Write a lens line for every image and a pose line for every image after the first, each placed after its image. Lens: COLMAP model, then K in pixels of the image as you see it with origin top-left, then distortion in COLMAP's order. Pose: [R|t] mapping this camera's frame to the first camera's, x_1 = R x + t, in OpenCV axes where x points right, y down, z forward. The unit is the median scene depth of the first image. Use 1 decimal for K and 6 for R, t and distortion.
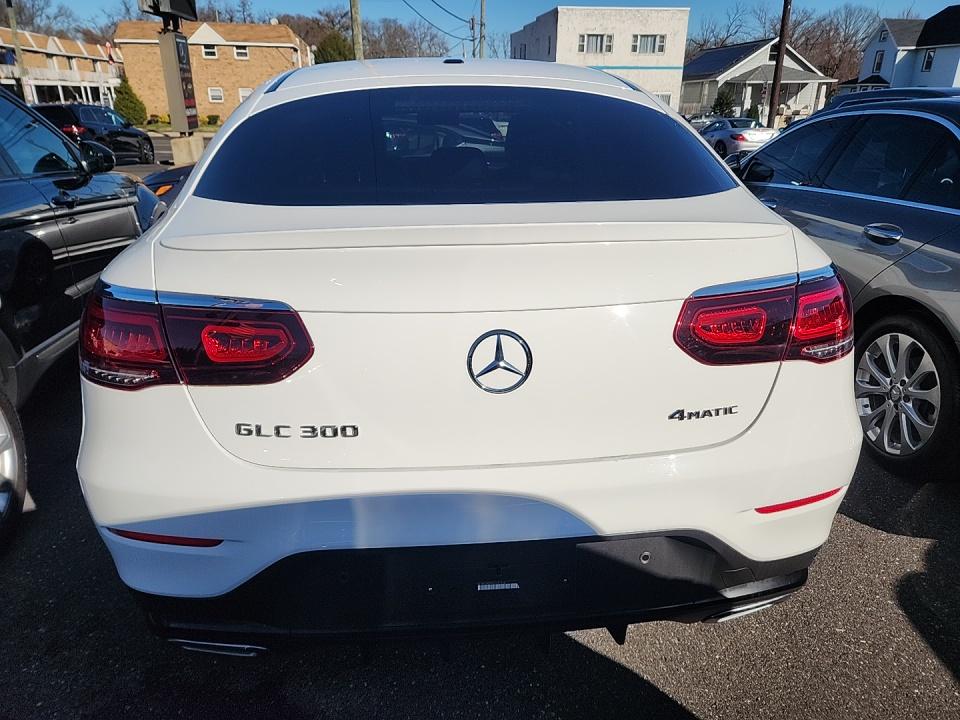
lens RADIAL K [[643.5, 0, 482.1], [0, 643.5, 364.1], [0, 0, 1]] dist [0.024622, -0.006882]
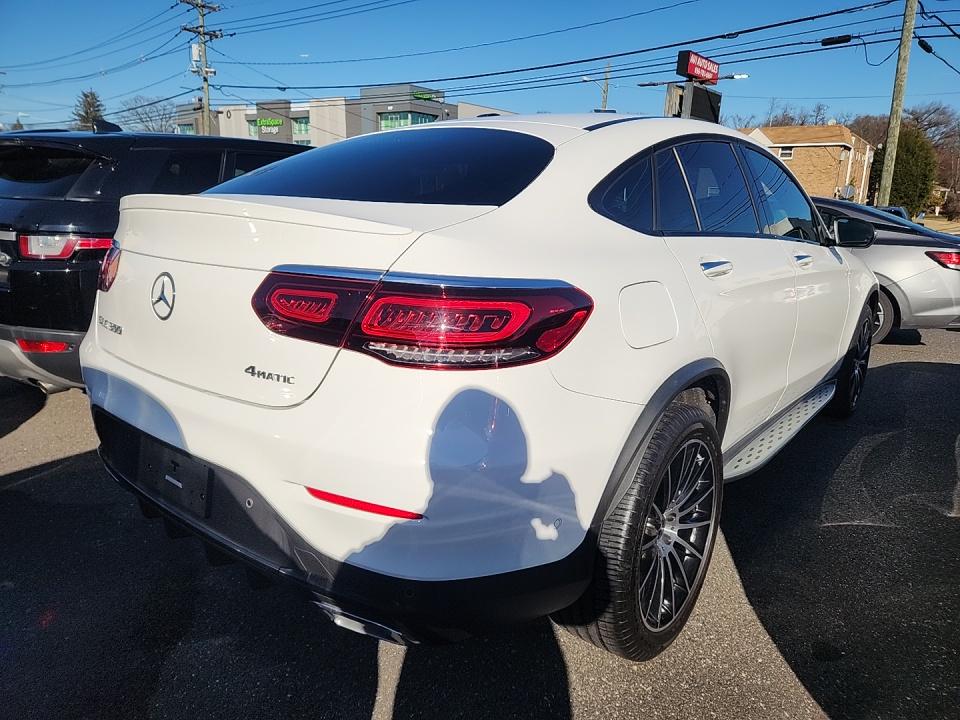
lens RADIAL K [[643.5, 0, 482.6], [0, 643.5, 356.9], [0, 0, 1]] dist [0.024622, -0.006882]
pose [[0.719704, 0.182528, -0.669858, 1.254512], [-0.278770, 0.959605, -0.038034, -0.013708], [0.635857, 0.214109, 0.741514, 0.375354]]
